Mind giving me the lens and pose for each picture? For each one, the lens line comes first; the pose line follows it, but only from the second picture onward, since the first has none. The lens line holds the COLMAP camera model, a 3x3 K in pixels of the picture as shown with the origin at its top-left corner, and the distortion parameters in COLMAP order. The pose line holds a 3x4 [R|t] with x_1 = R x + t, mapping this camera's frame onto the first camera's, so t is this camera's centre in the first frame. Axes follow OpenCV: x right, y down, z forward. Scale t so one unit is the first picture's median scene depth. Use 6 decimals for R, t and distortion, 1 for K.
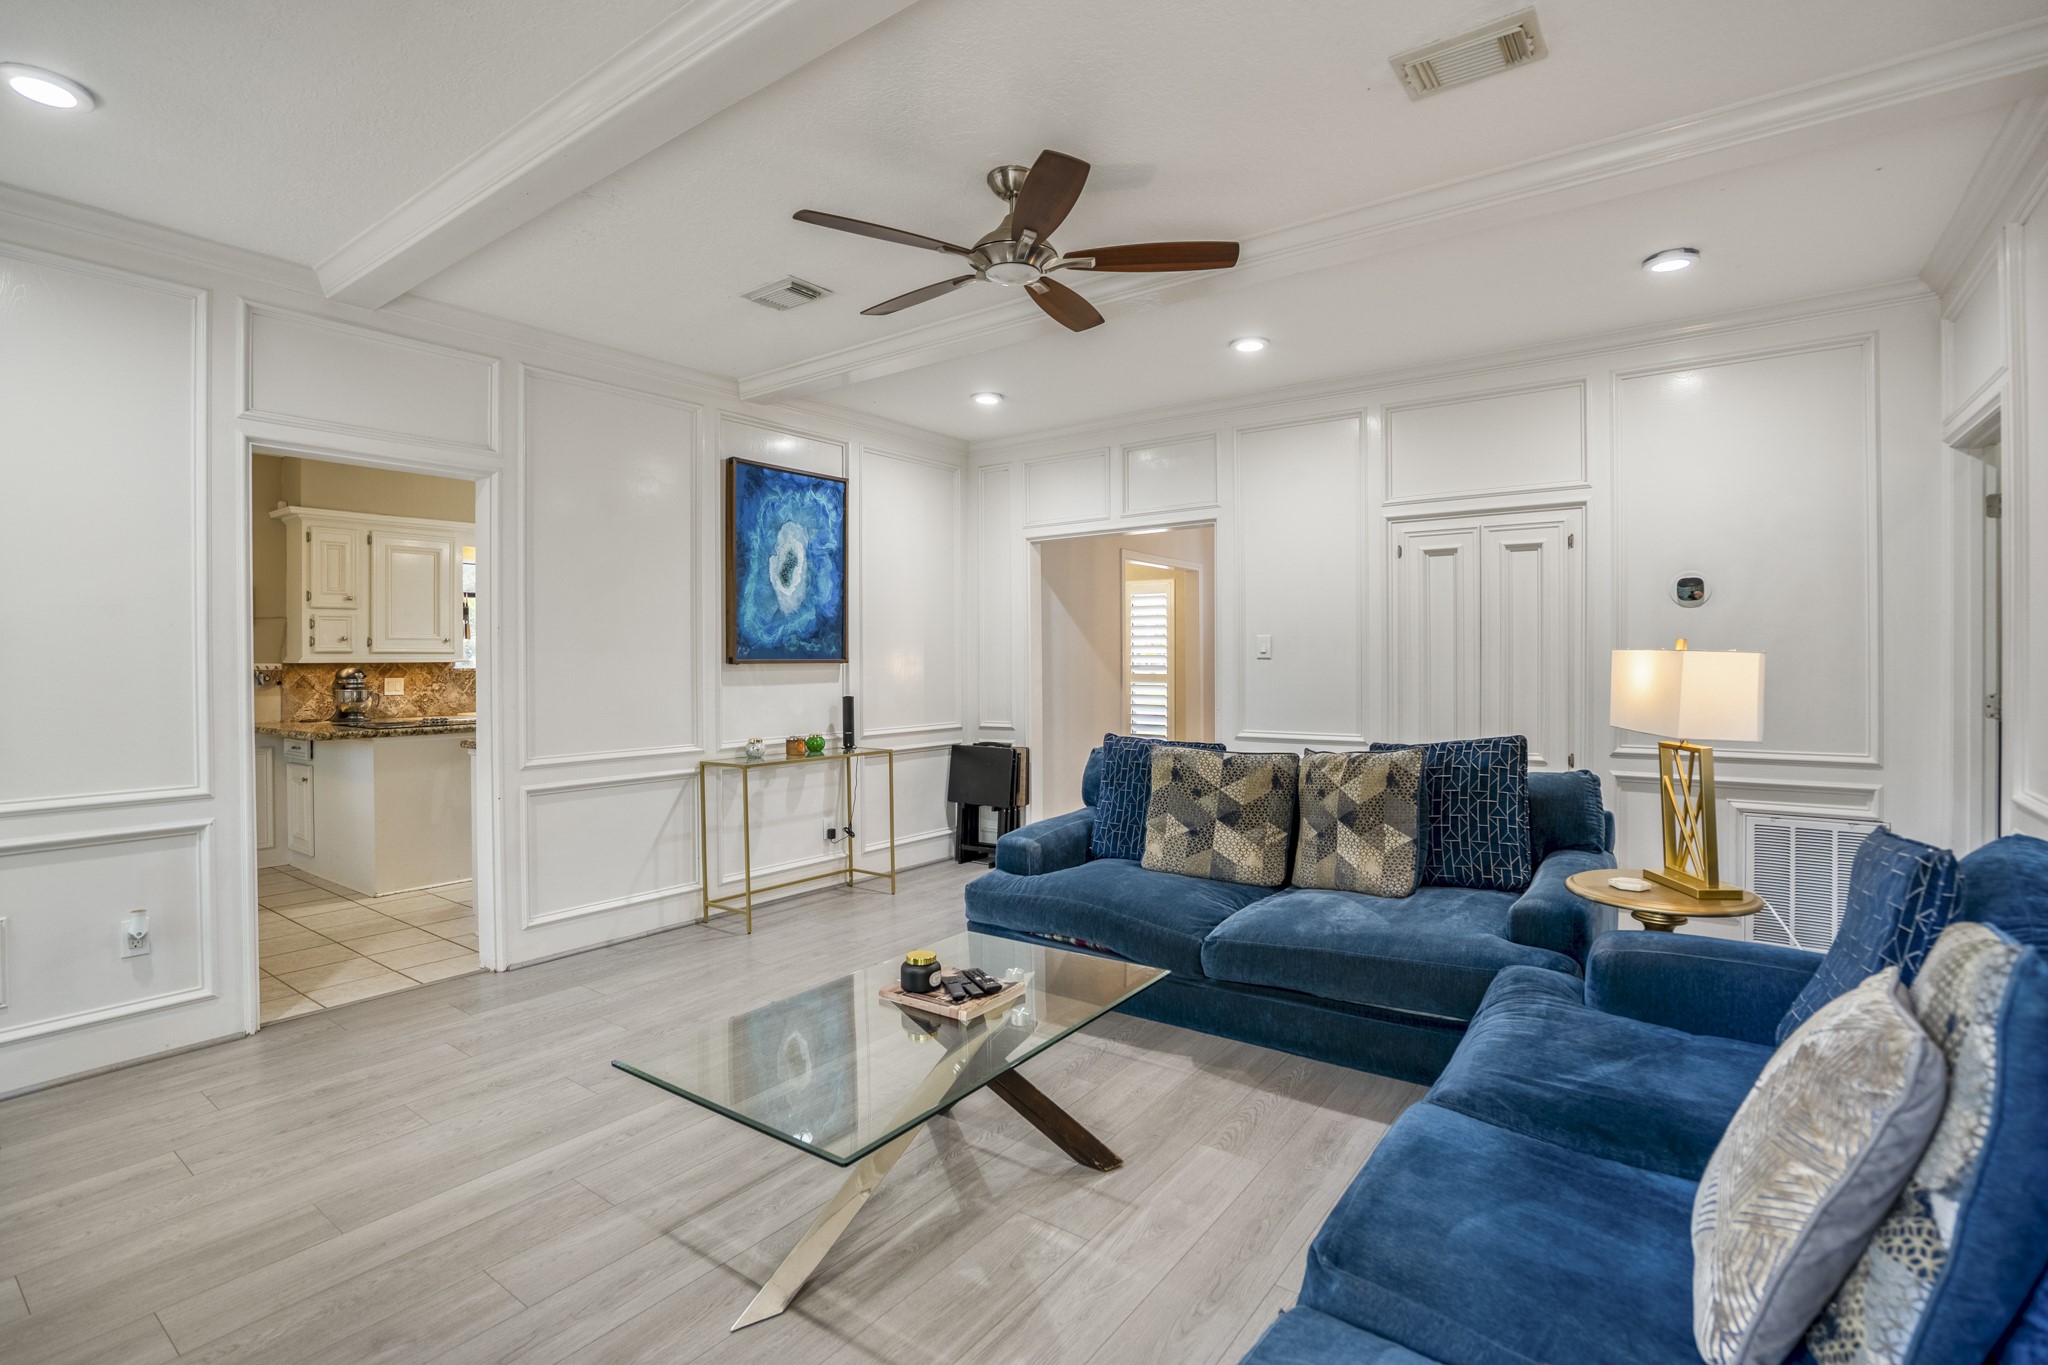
lens RADIAL K [[964.5, 0, 1032.1], [0, 964.5, 661.7], [0, 0, 1]] dist [-0.024949, -0.000013]
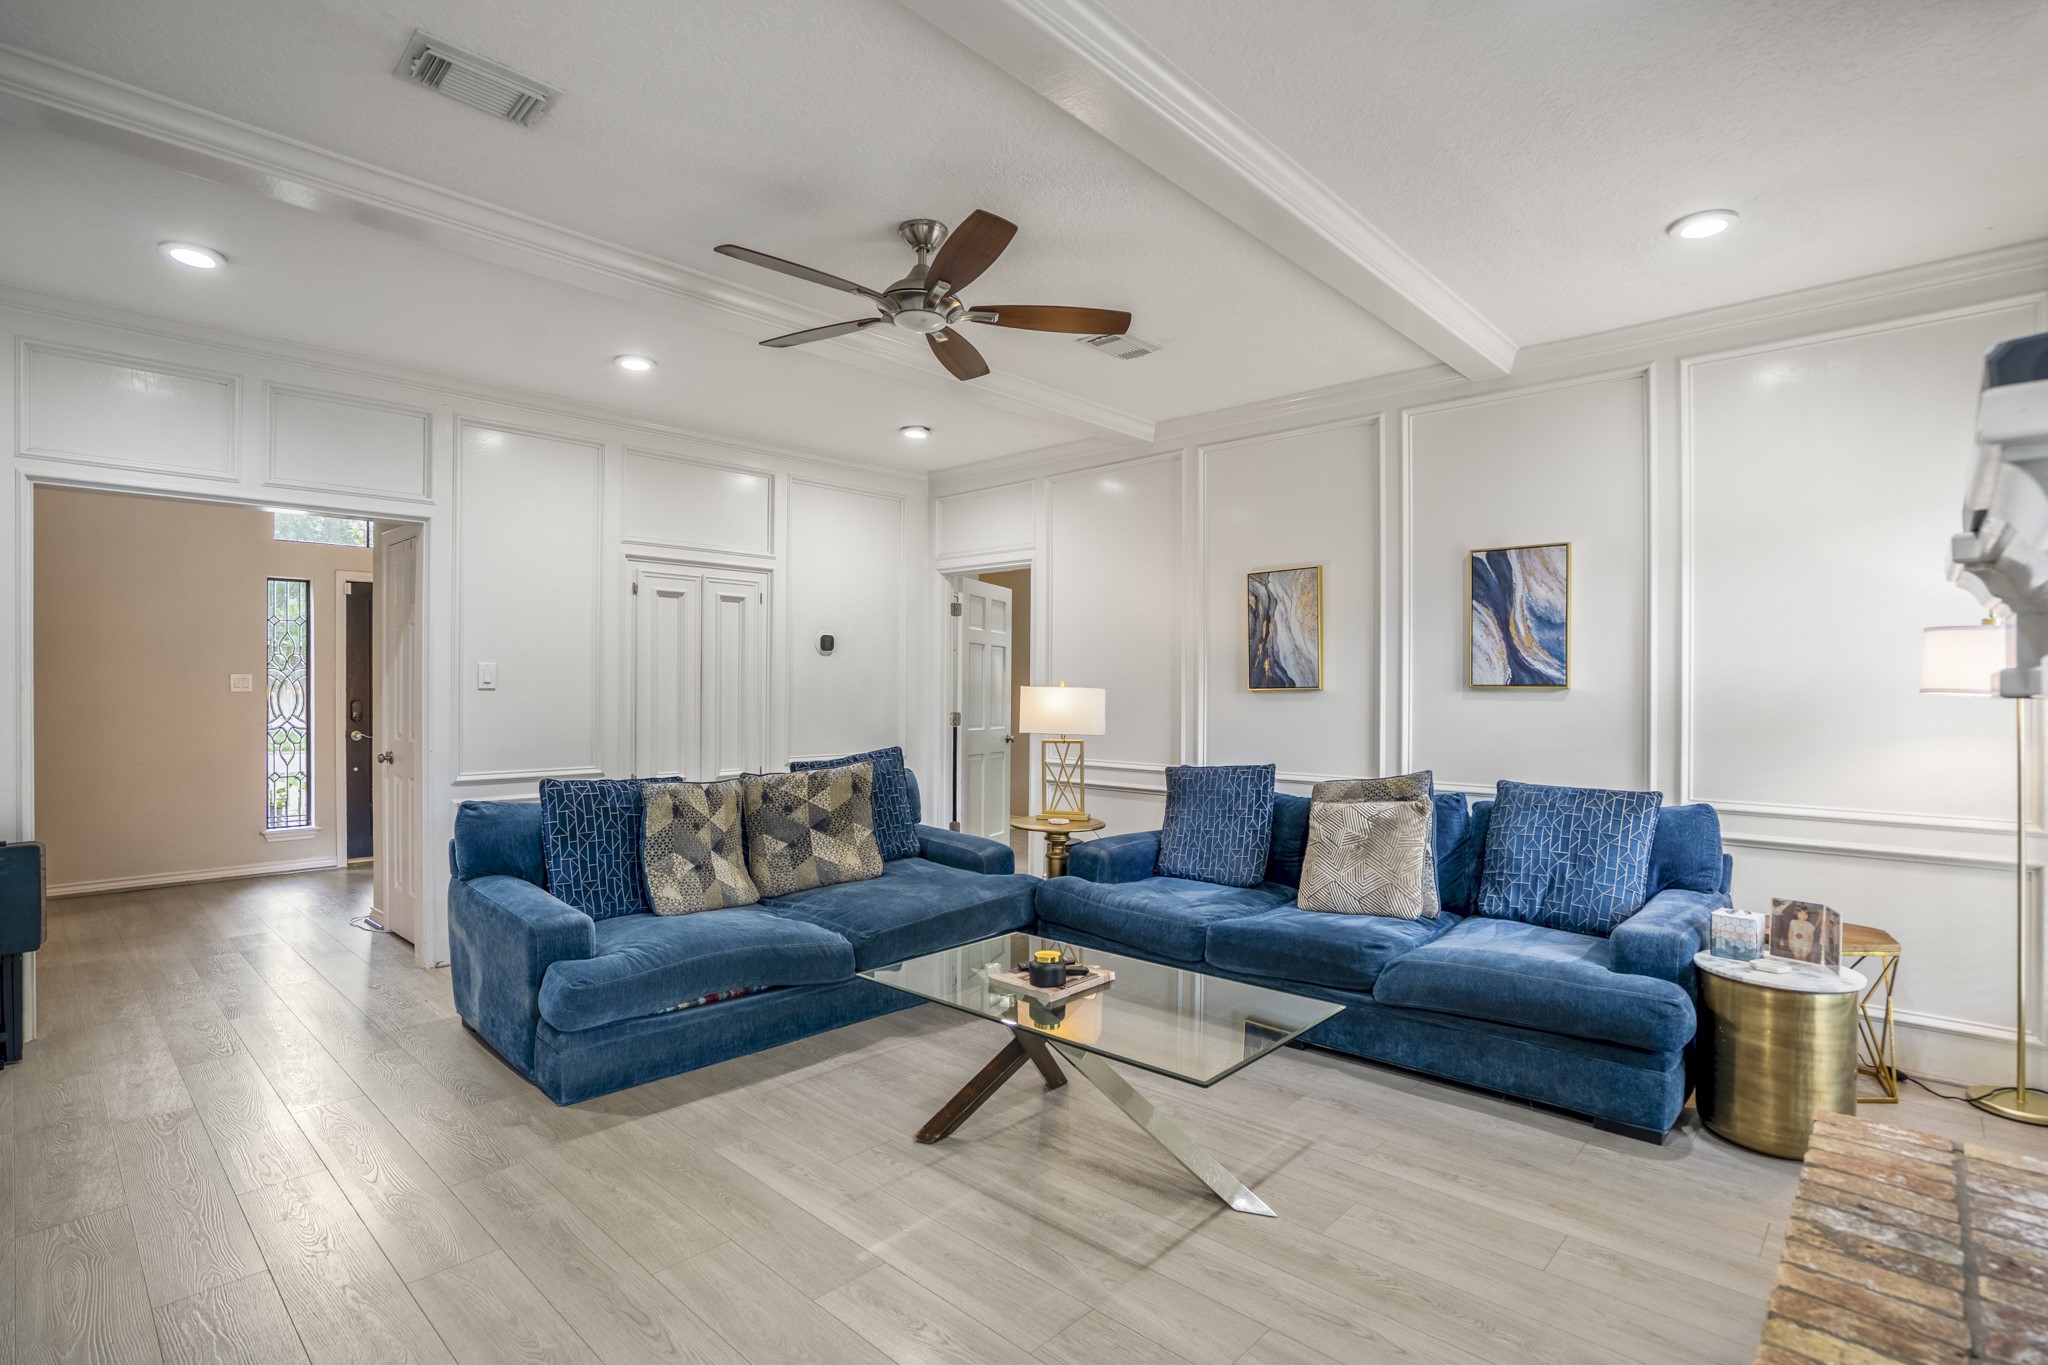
lens RADIAL K [[964.5, 0, 1032.3], [0, 964.5, 697.9], [0, 0, 1]] dist [-0.024949, -0.000013]
pose [[0.142942, -0.001740, 0.989729, -0.784920], [-0.002193, 0.999995, 0.002074, 0.002720], [-0.989729, -0.002467, 0.142938, 0.551618]]
